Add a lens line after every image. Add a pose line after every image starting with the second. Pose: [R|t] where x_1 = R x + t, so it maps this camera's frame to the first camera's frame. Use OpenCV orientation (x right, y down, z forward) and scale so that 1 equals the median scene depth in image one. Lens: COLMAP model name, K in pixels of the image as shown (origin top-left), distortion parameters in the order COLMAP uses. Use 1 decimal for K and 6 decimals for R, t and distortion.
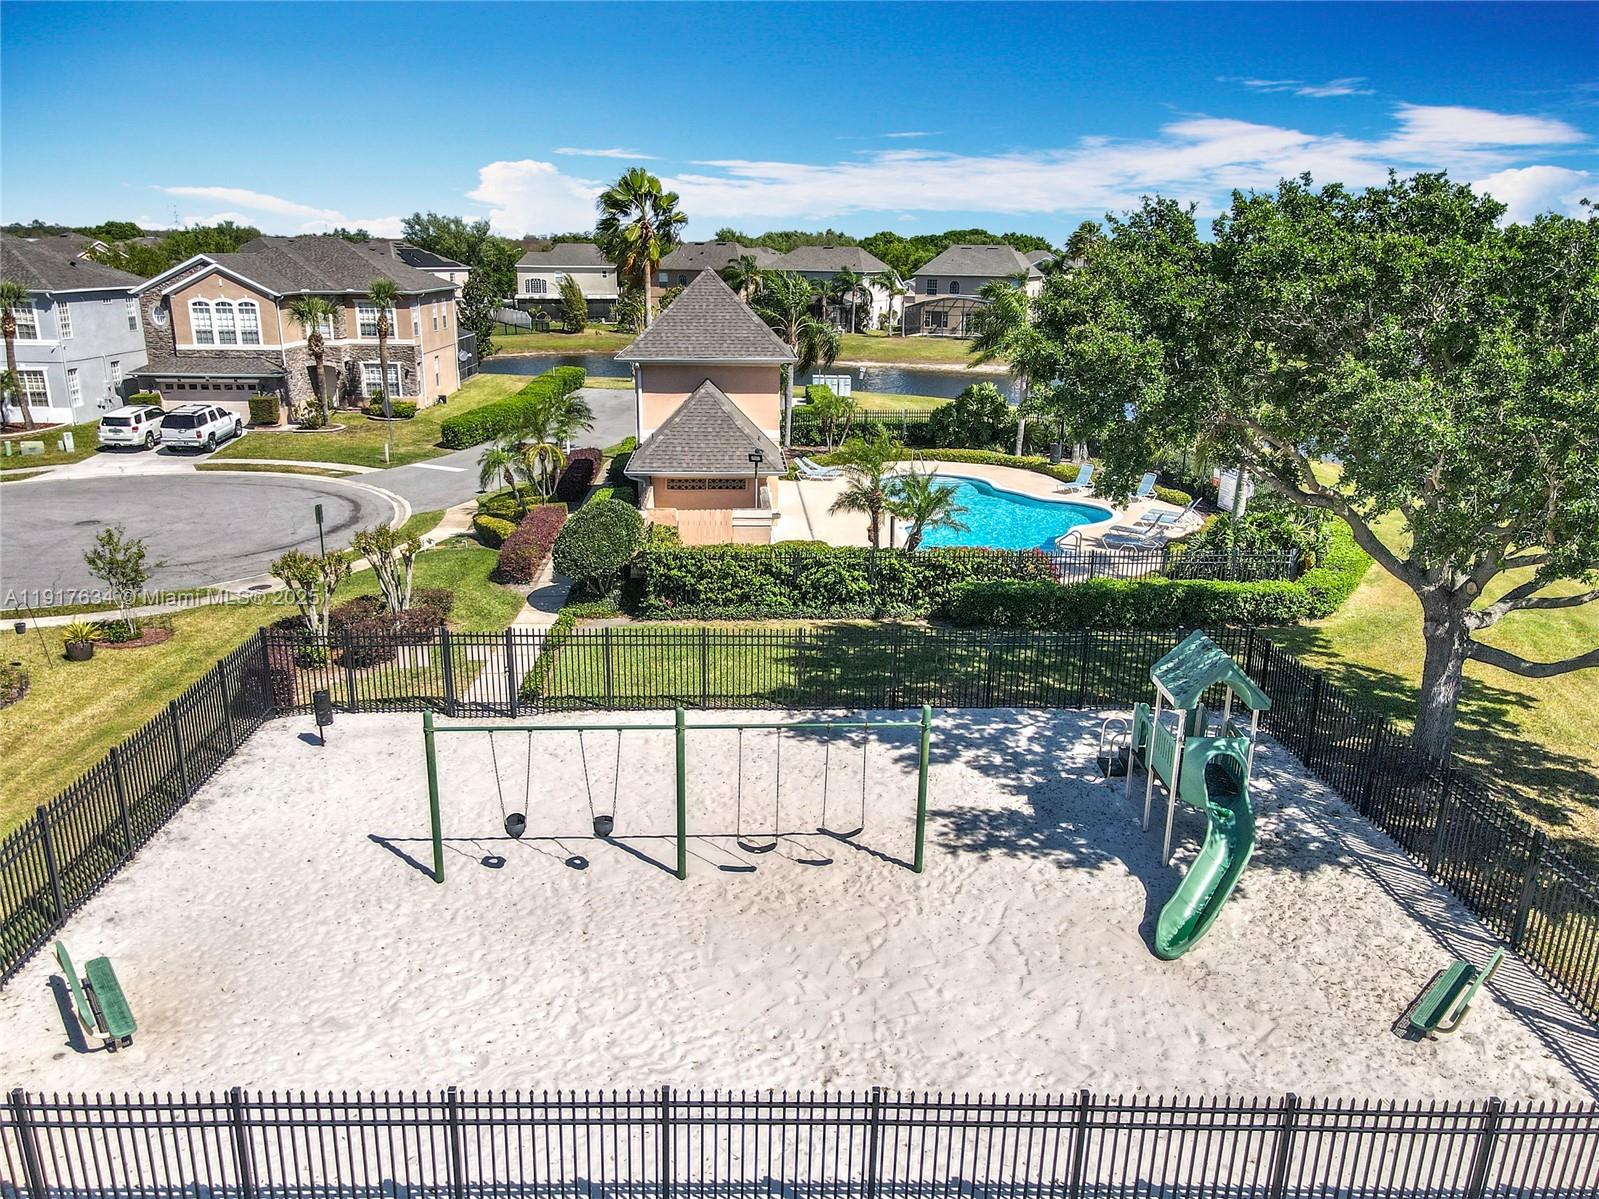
lens RADIAL K [[1163.2, 0, 792.6], [0, 1163.2, 583.1], [0, 0, 1]] dist [-0.051670, 0.072940]
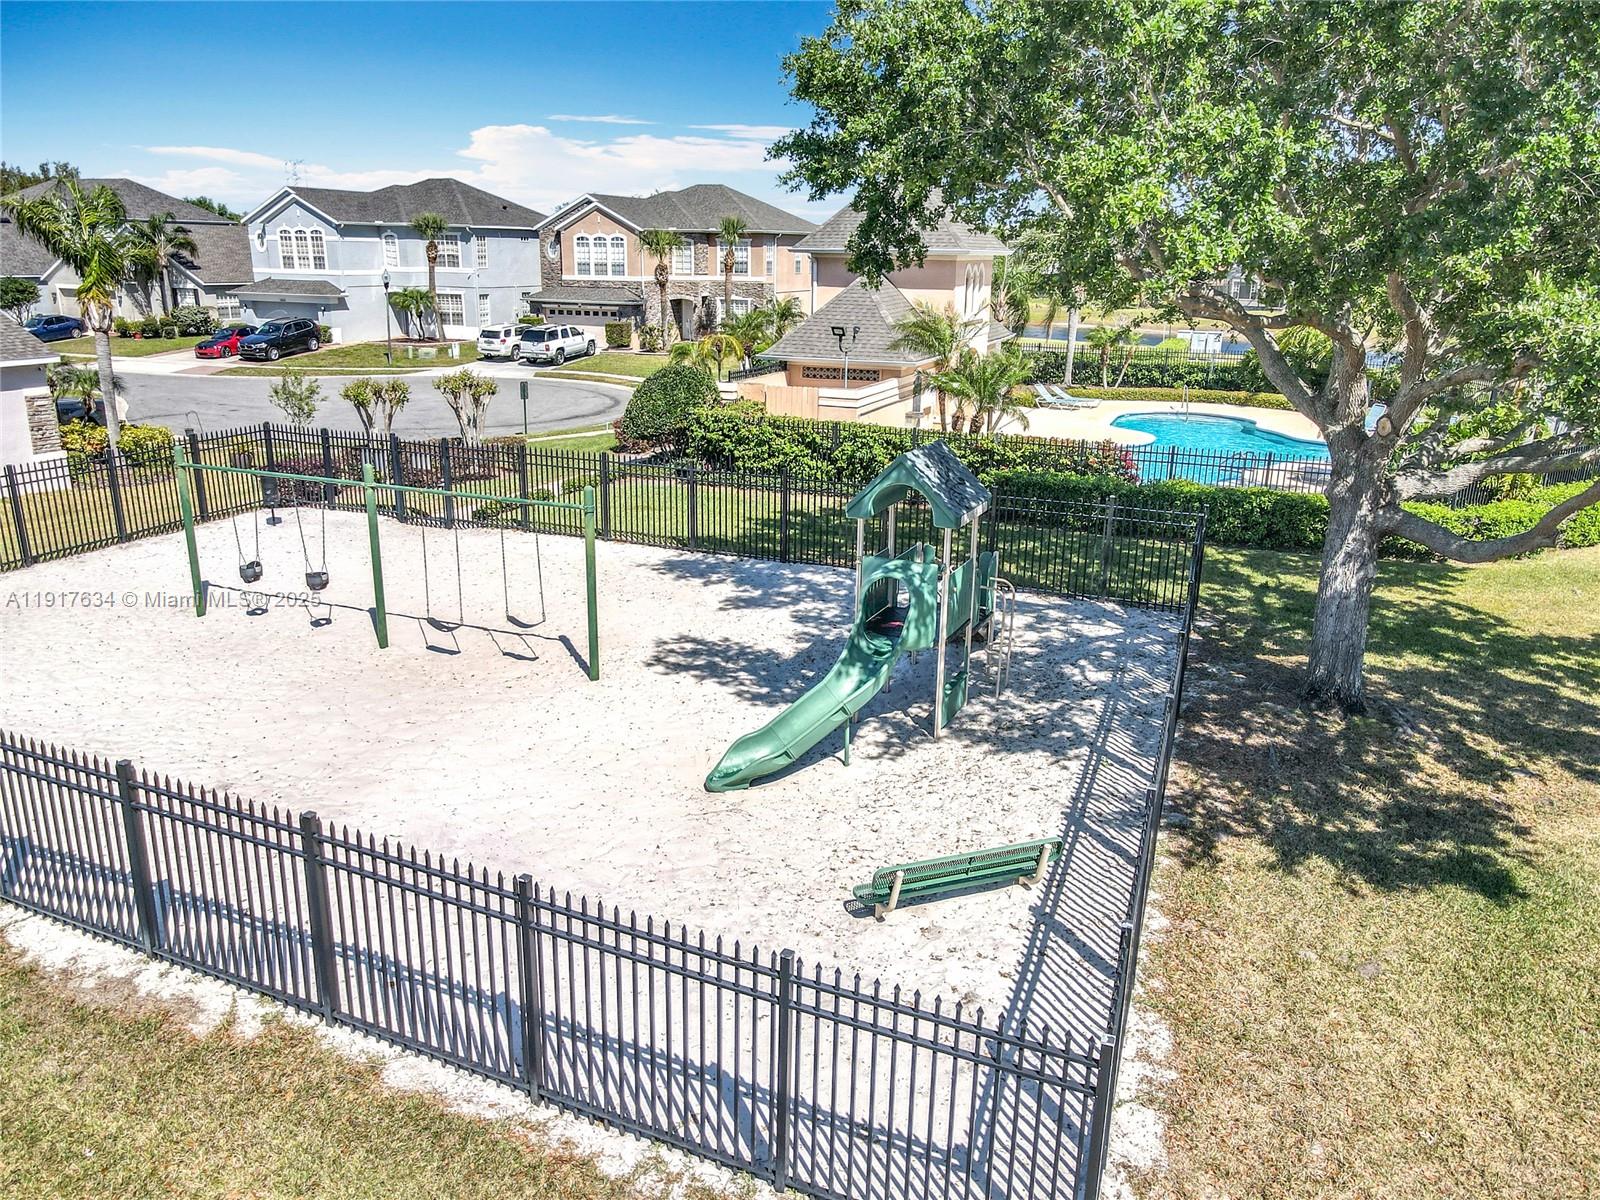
lens RADIAL K [[1148.6, 0, 795.8], [0, 1148.6, 596.1], [0, 0, 1]] dist [0.000443, 0.007433]
pose [[0.903761, 0.121081, -0.410555, 0.370320], [-0.116058, 0.992544, 0.037240, 0.079967], [0.412003, 0.013992, 0.911075, 0.143954]]
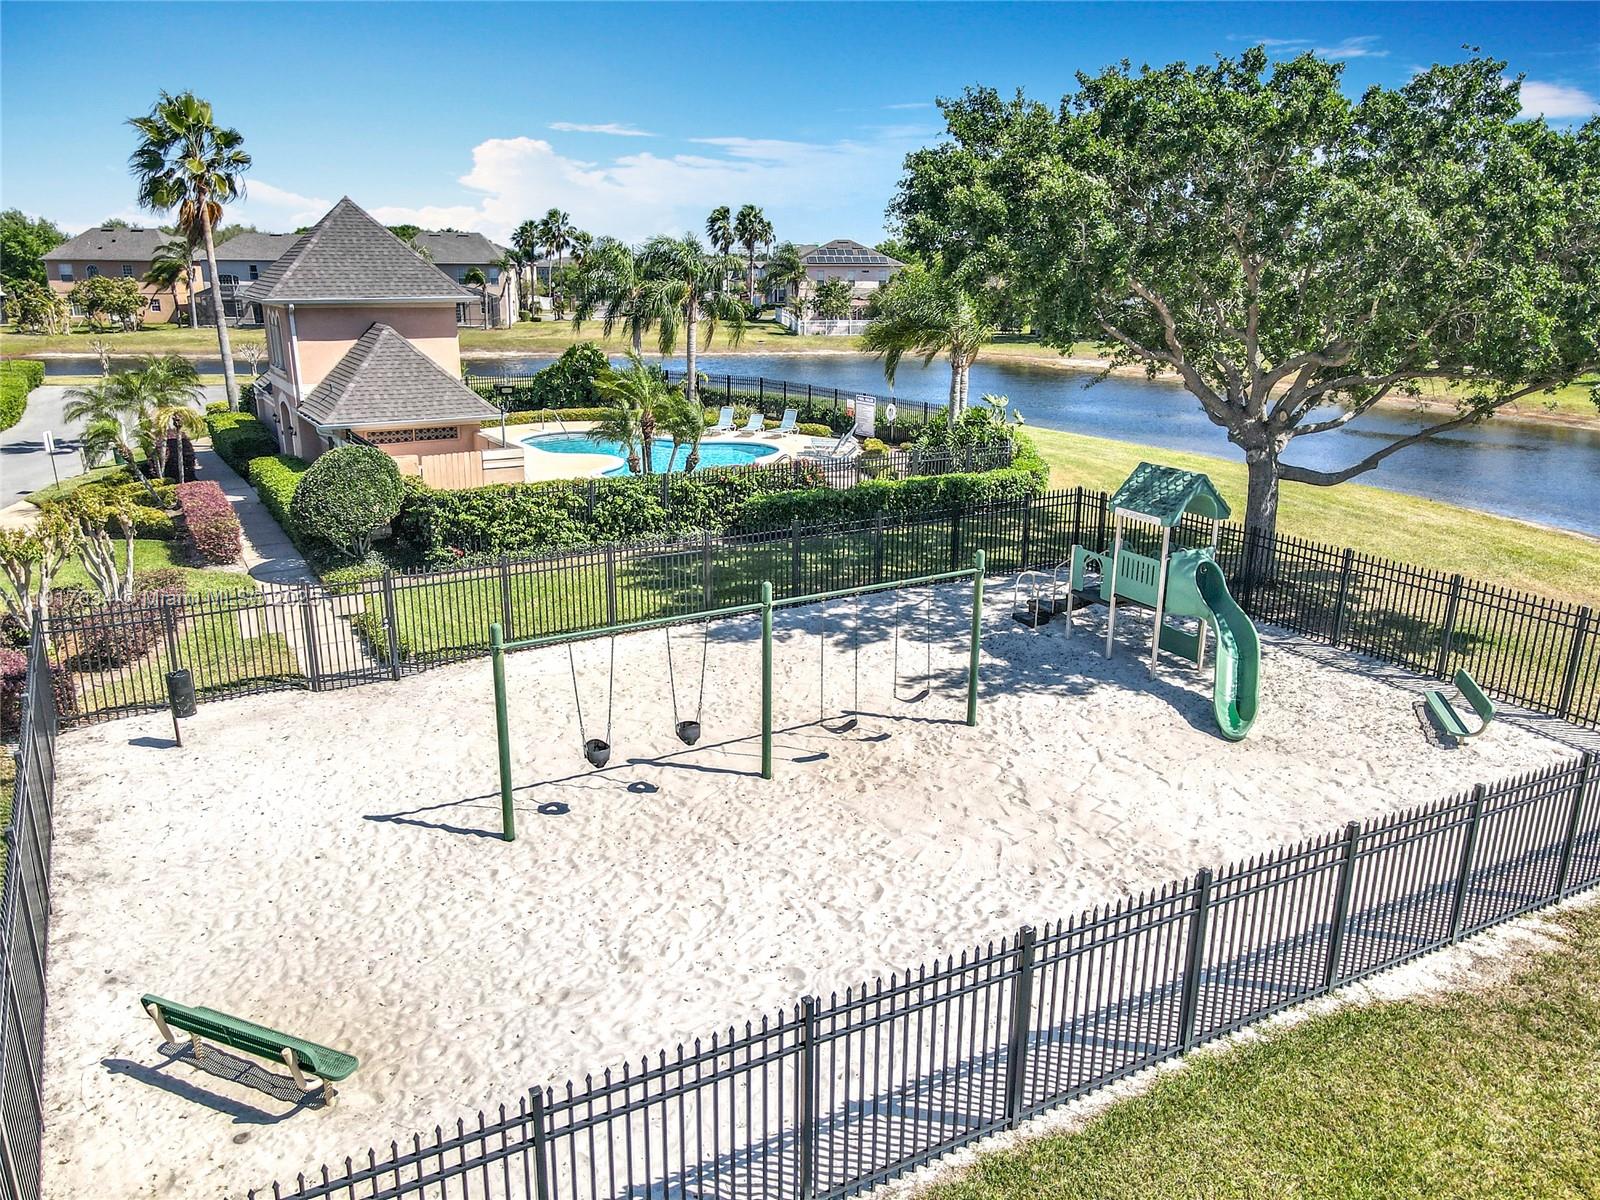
lens RADIAL K [[1148.6, 0, 795.8], [0, 1148.6, 596.1], [0, 0, 1]] dist [0.000443, 0.007433]
pose [[0.887816, -0.137176, 0.439279, -0.263982], [0.133124, 0.990284, 0.040186, 0.048659], [-0.440523, 0.022800, 0.897452, 0.106691]]
